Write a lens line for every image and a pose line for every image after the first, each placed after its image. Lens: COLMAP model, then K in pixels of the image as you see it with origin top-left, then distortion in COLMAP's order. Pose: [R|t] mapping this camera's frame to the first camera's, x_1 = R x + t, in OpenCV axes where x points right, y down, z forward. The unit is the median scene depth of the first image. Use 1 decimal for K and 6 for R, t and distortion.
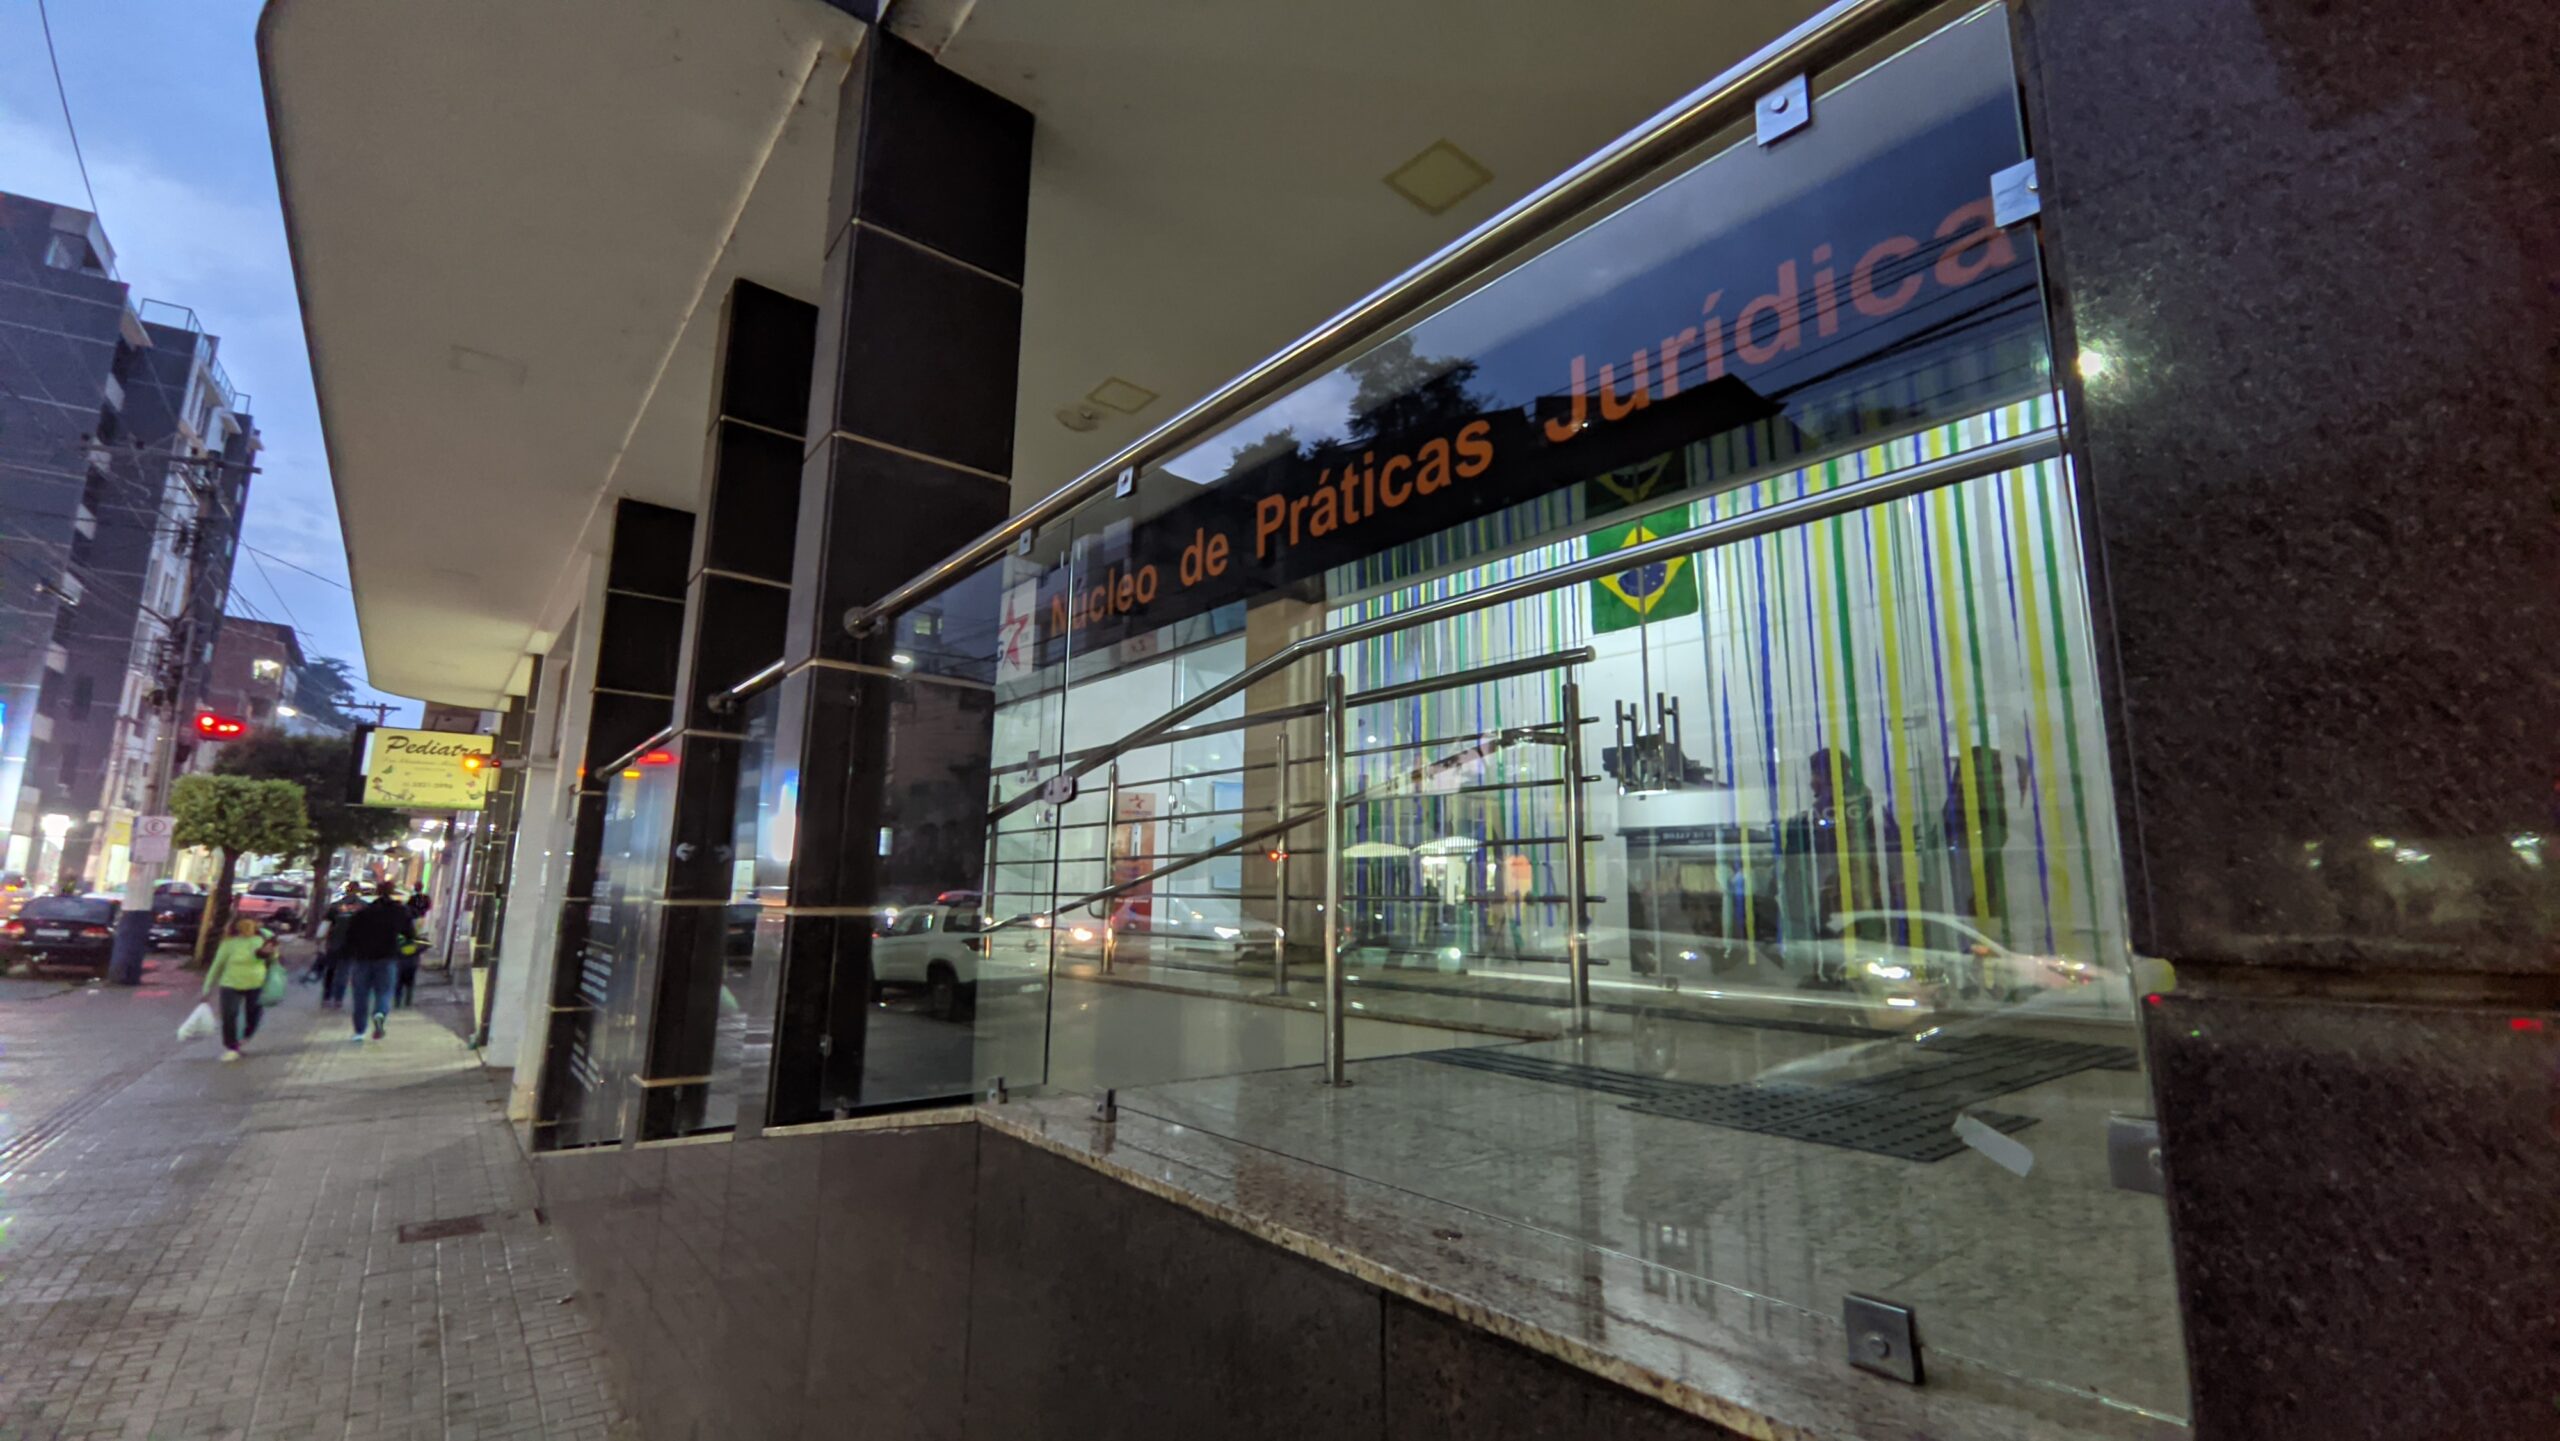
lens RADIAL K [[1036.2, 0, 1291.4], [0, 1036.2, 723.0], [0, 0, 1]] dist [0.009999, -0.006296]
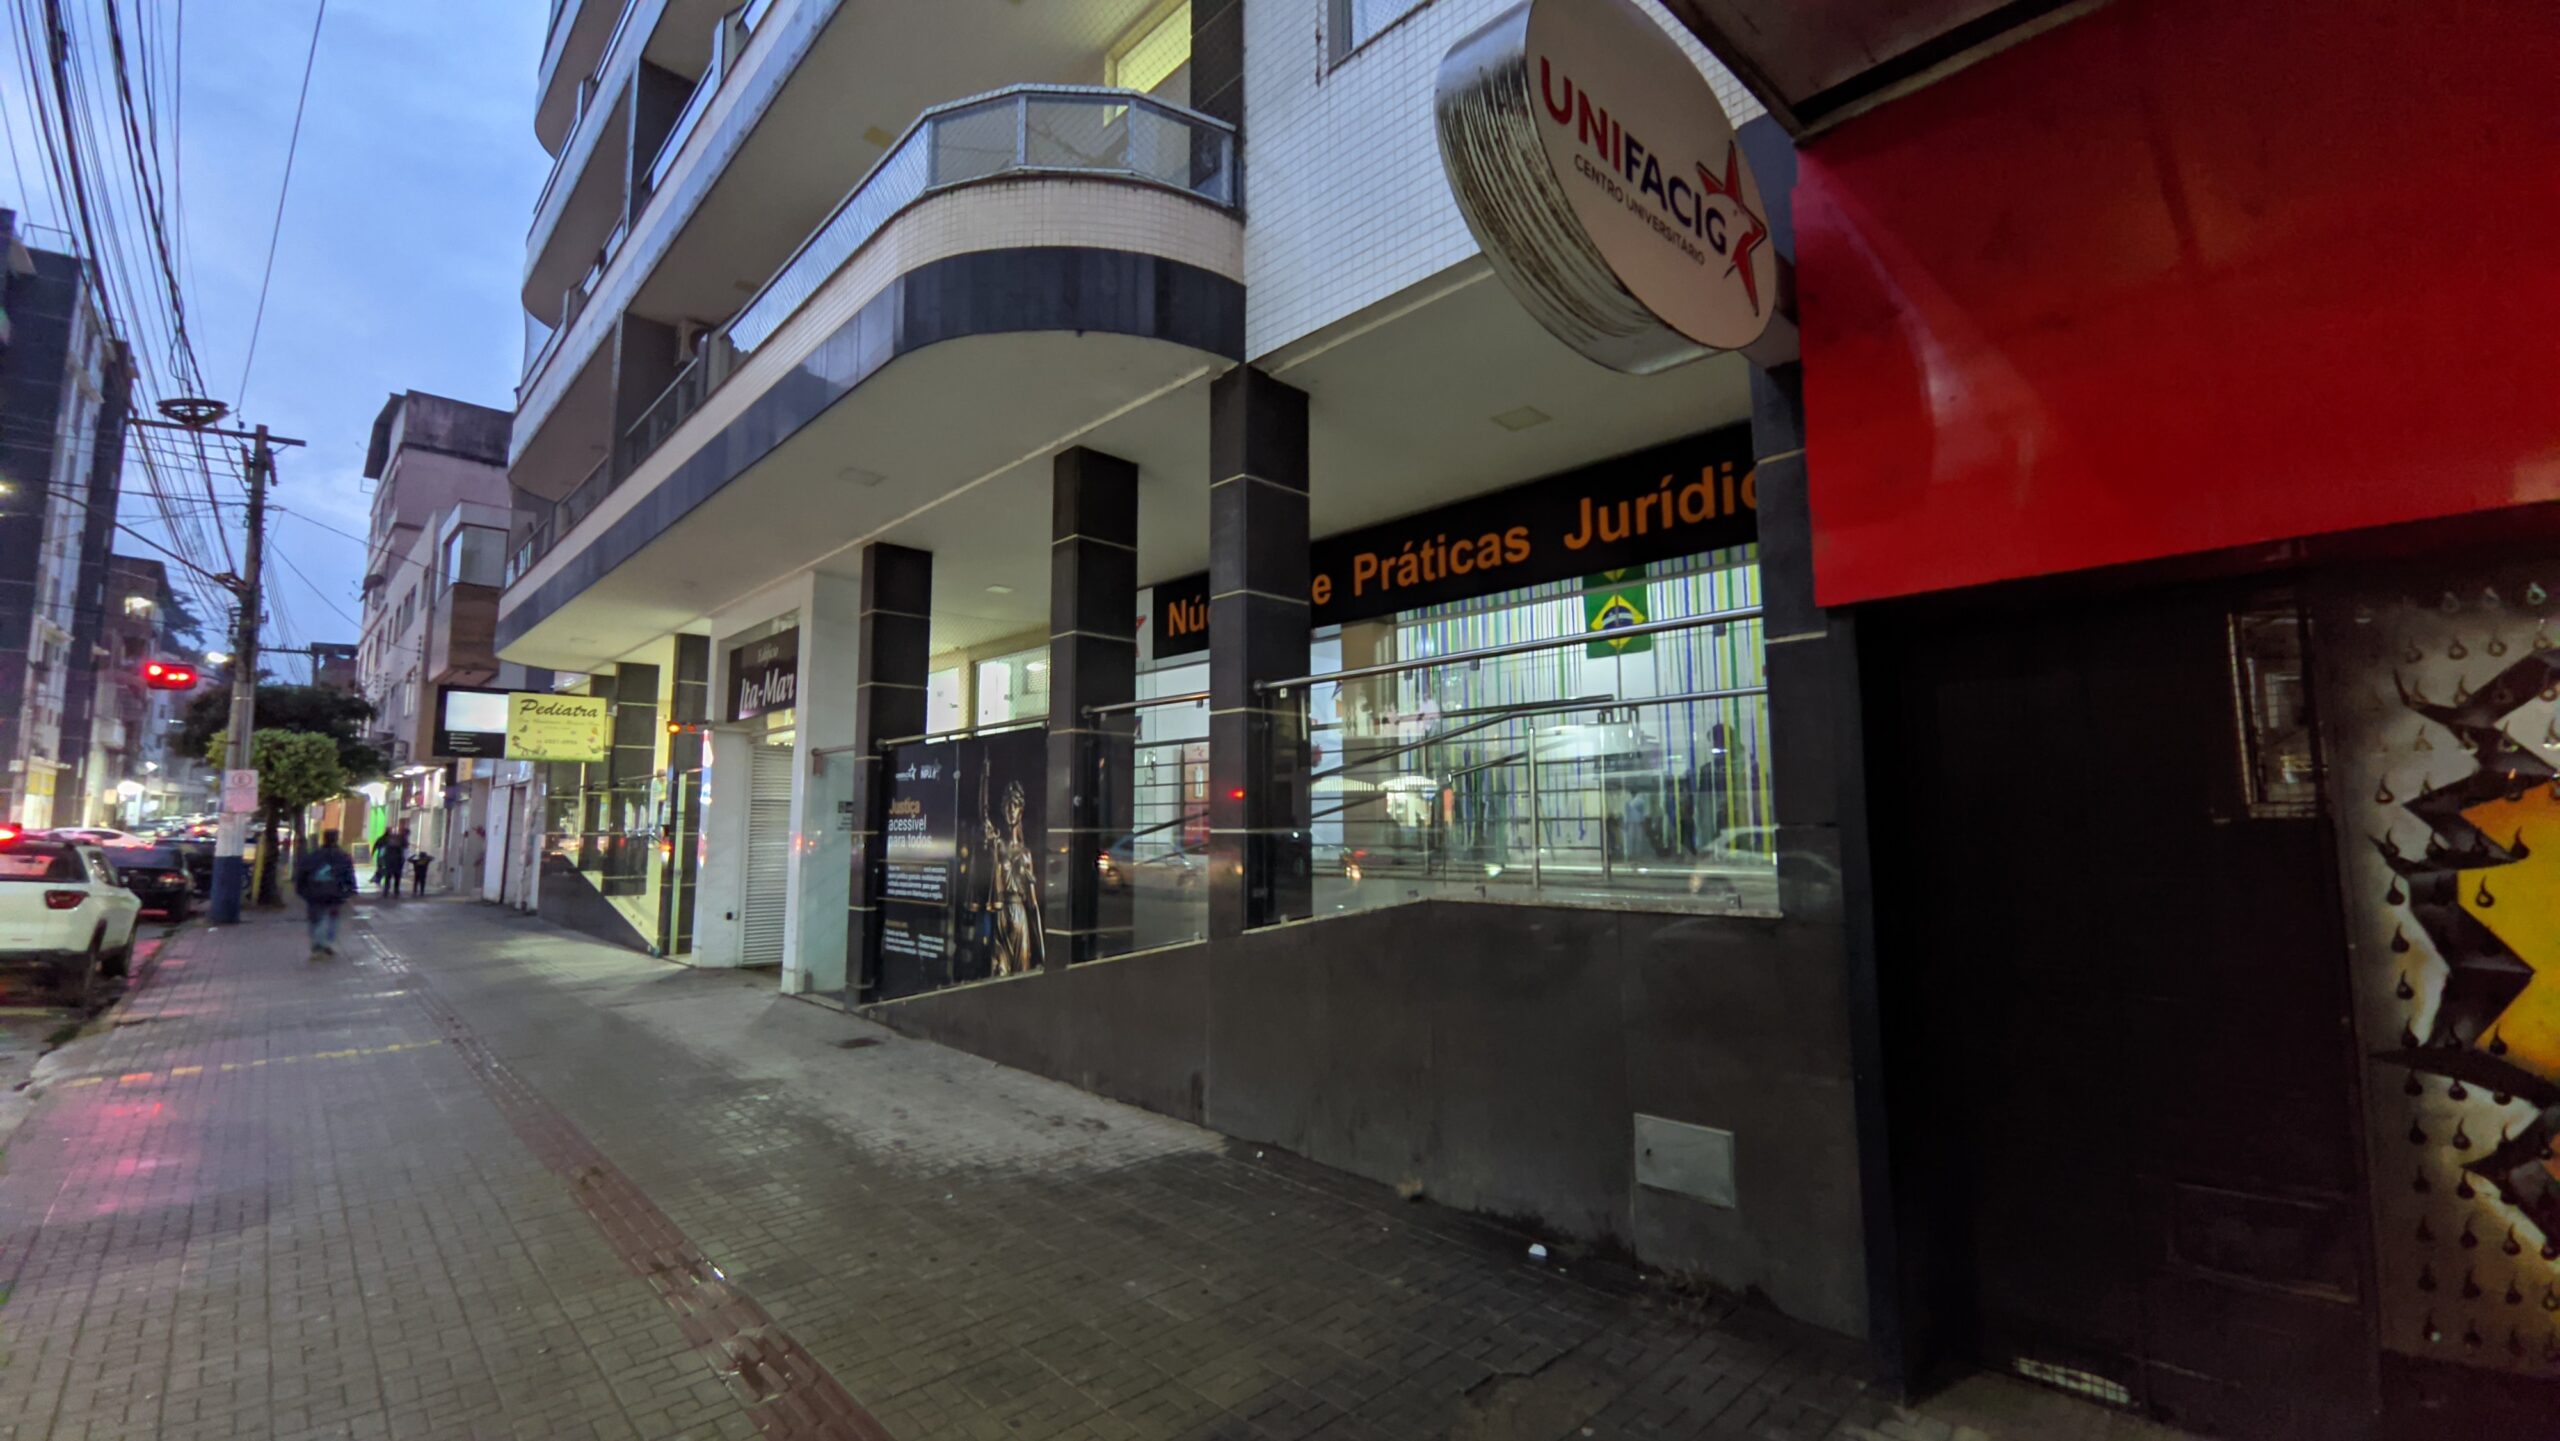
lens RADIAL K [[1036.2, 0, 1291.5], [0, 1036.2, 718.5], [0, 0, 1]] dist [0.009999, -0.006296]
pose [[0.996421, -0.007994, 0.084146, -0.244030], [0.002858, 0.998135, 0.060979, -0.072572], [-0.084477, -0.060520, 0.994586, -0.464000]]
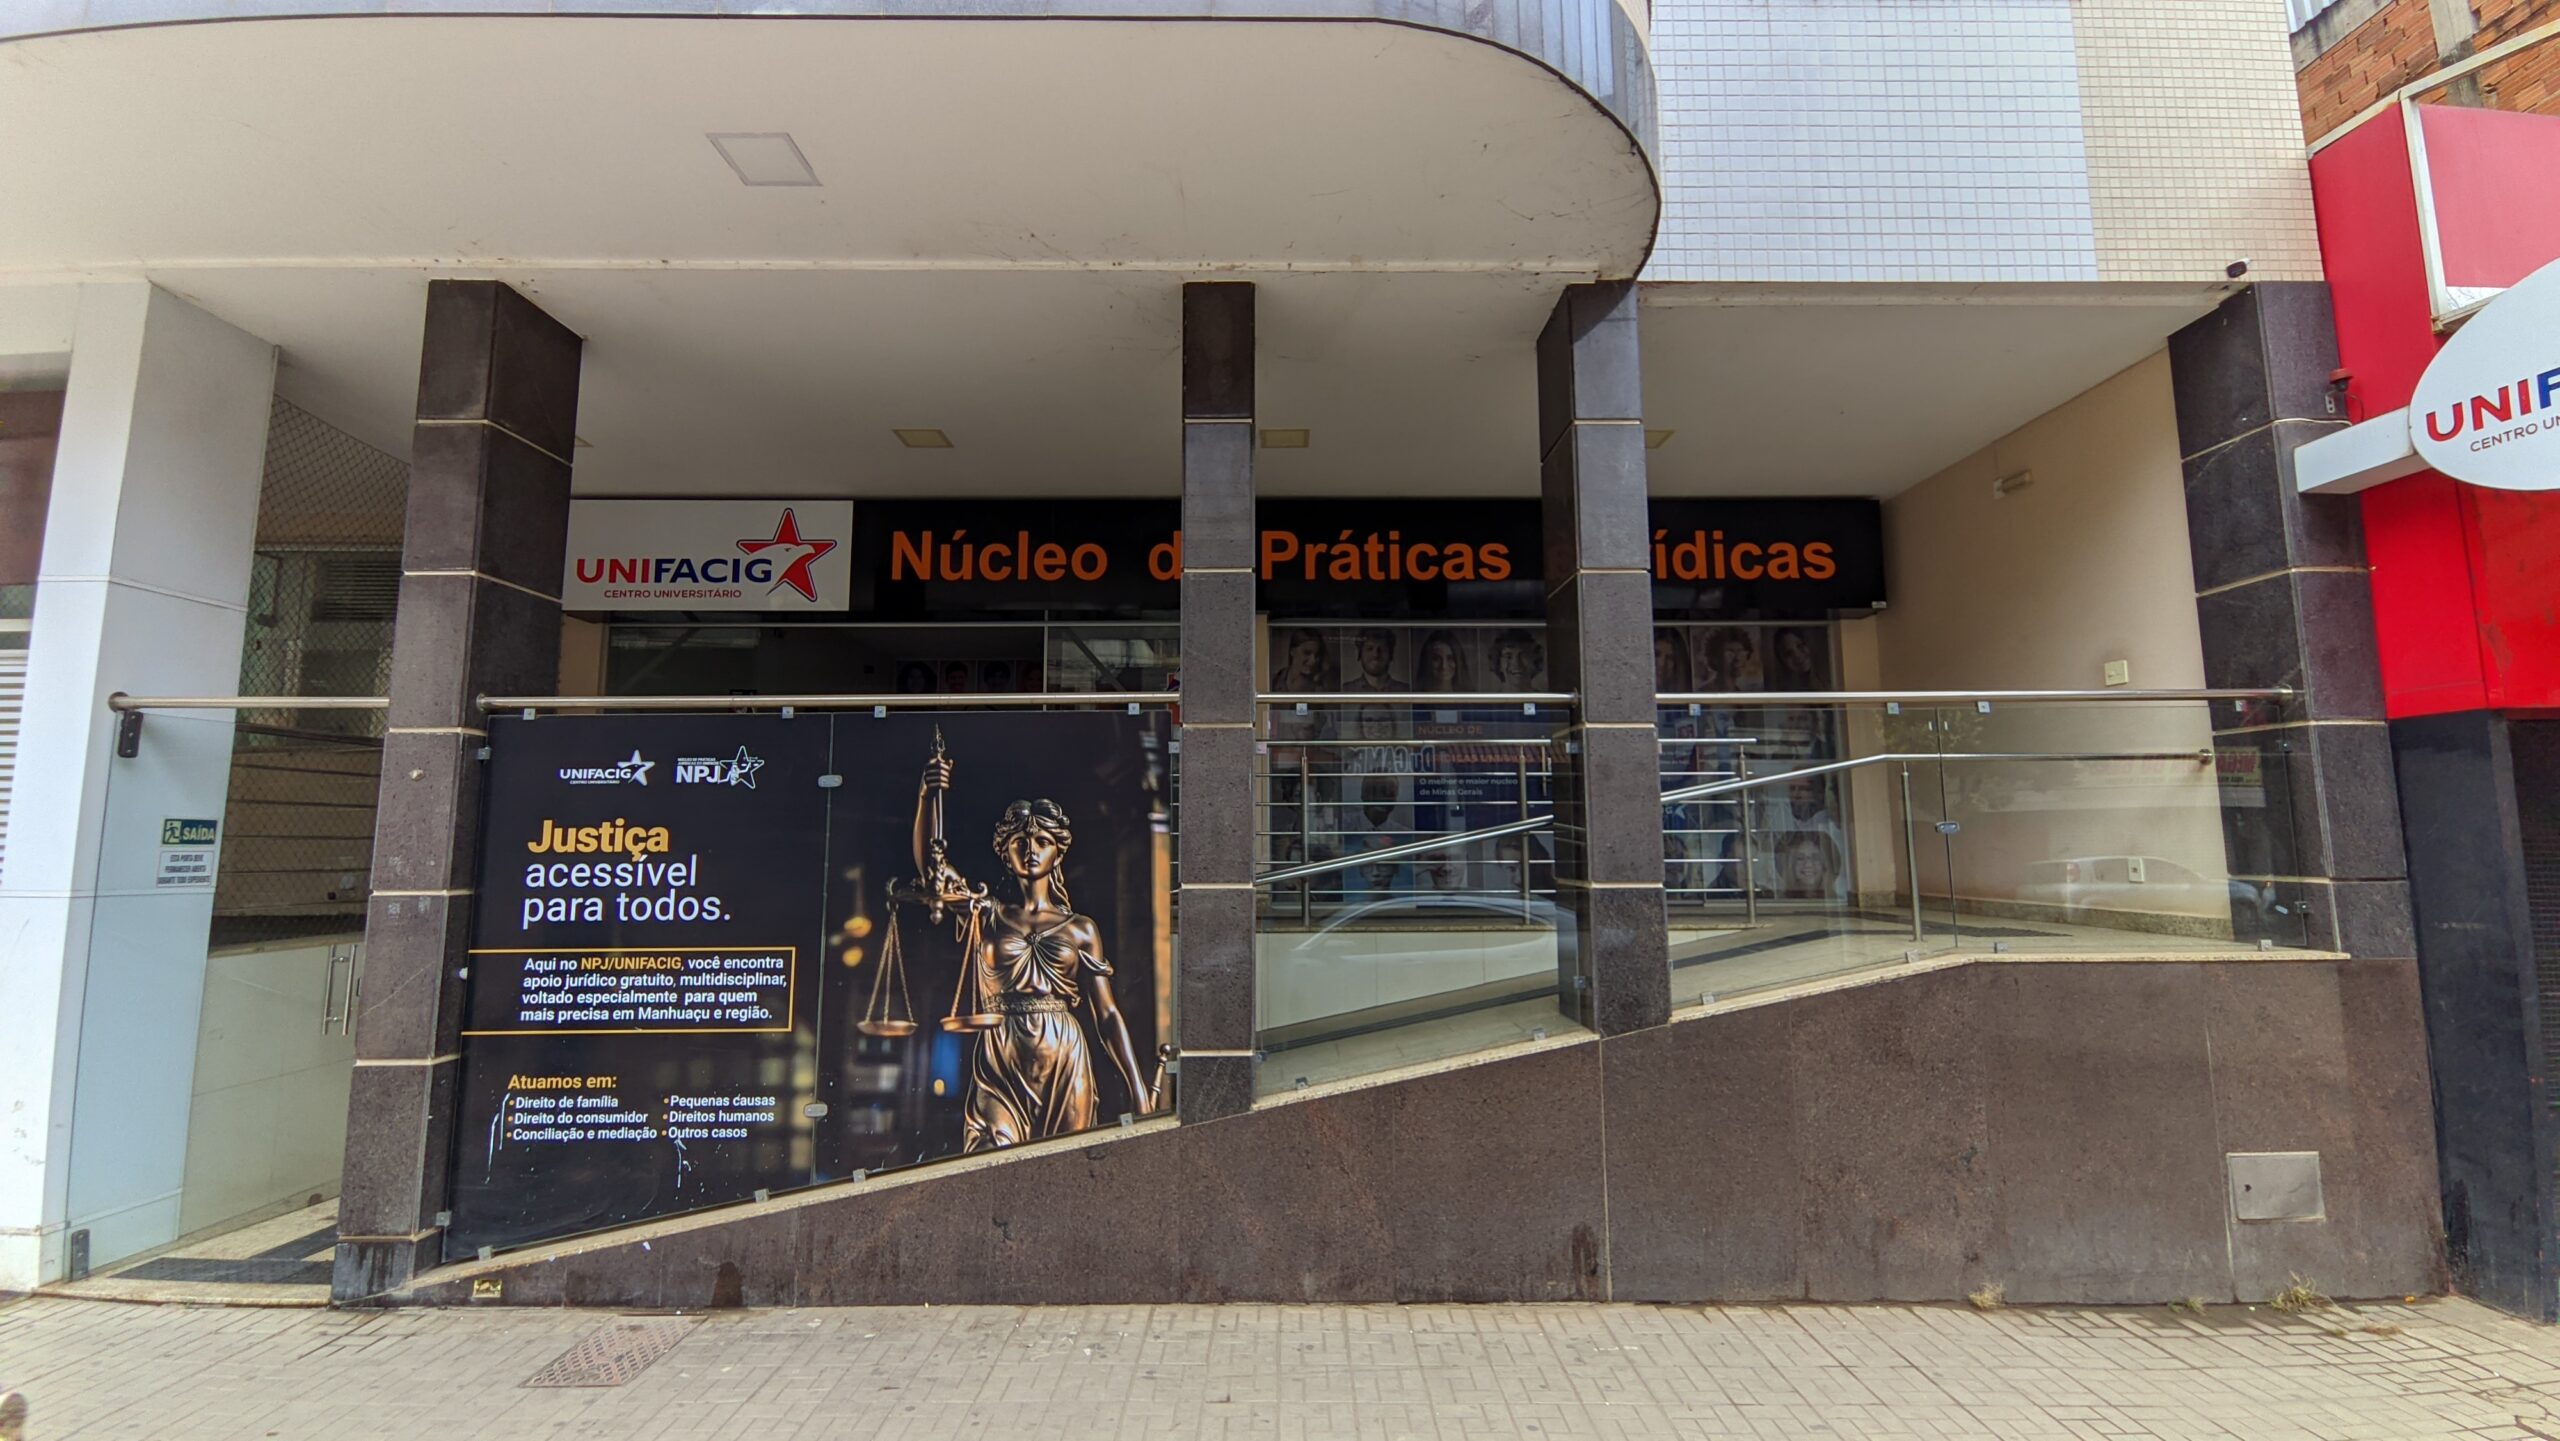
lens RADIAL K [[1036.2, 0, 1285.7], [0, 1036.2, 718.6], [0, 0, 1]] dist [0.009999, -0.006296]
pose [[0.632433, 0.076665, 0.770812, -0.906965], [-0.117224, 0.993102, -0.002594, 0.001566], [-0.765694, -0.088717, 0.637058, 0.196542]]
